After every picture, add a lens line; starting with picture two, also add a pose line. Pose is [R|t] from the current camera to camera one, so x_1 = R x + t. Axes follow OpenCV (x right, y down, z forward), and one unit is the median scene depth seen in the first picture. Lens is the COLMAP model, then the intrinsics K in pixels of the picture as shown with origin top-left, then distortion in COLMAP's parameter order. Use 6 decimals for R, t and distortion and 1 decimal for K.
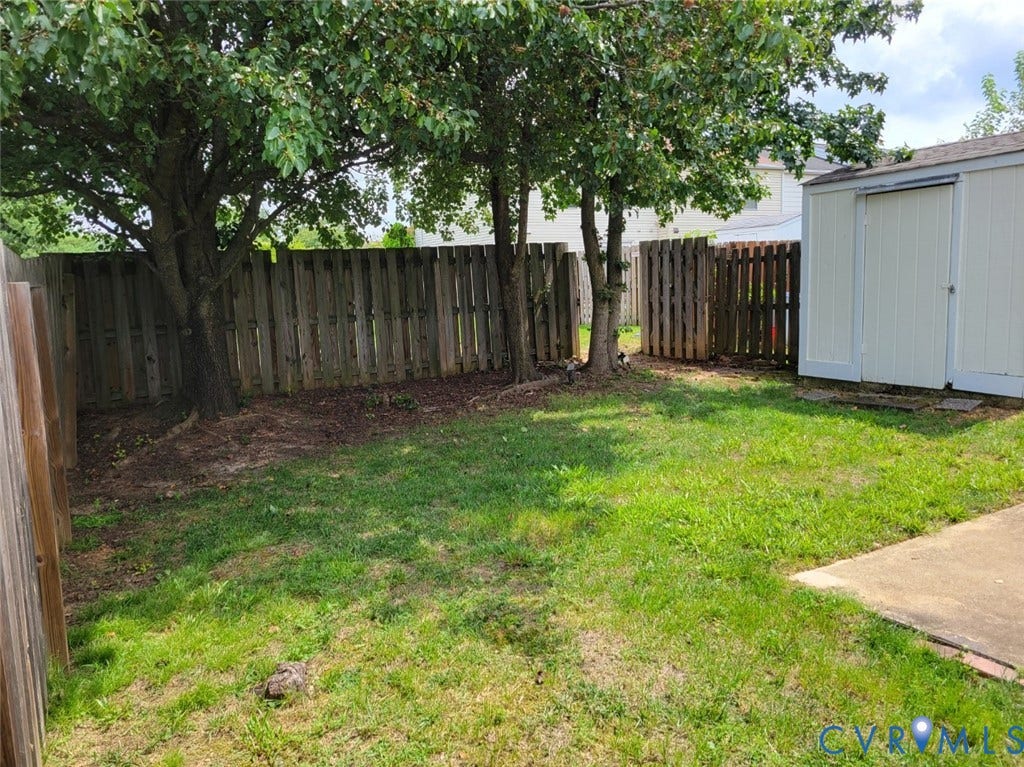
lens RADIAL K [[768.1, 0, 512.0], [0, 768.1, 383.5], [0, 0, 1]] dist [0.031391, -0.008278]
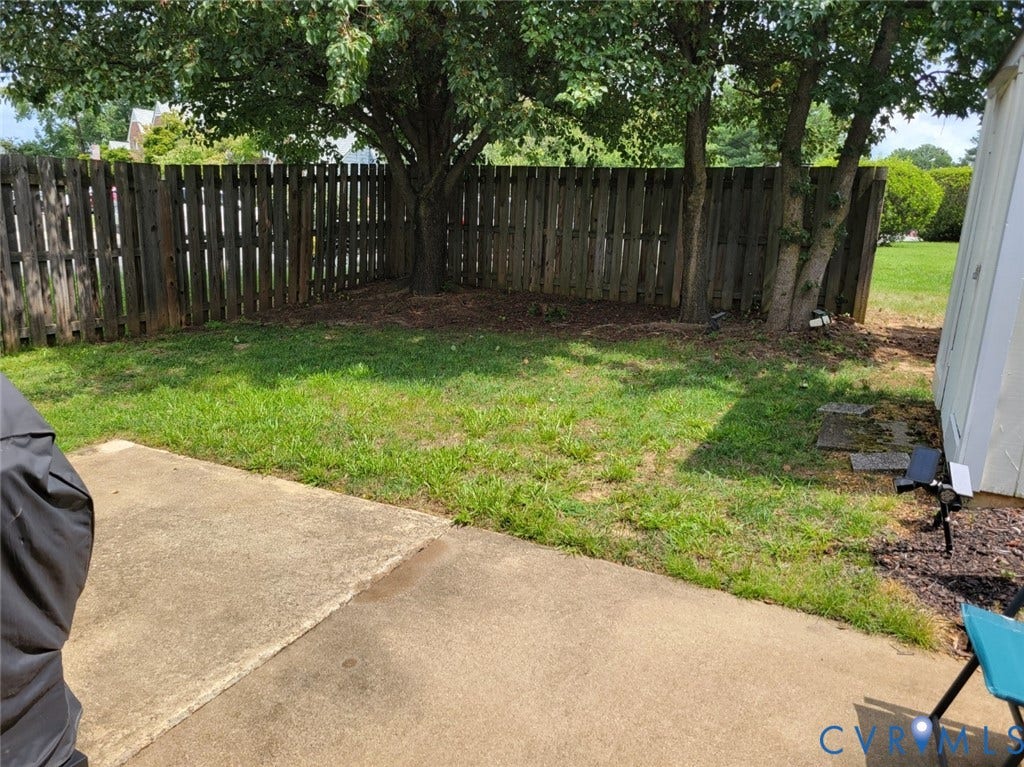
lens RADIAL K [[768.1, 0, 512.0], [0, 768.1, 383.5], [0, 0, 1]] dist [0.031391, -0.008278]
pose [[0.554250, 0.255077, -0.792302, 1.228642], [-0.168723, 0.966554, 0.193147, -0.139373], [0.815070, 0.026628, 0.578750, 0.569390]]
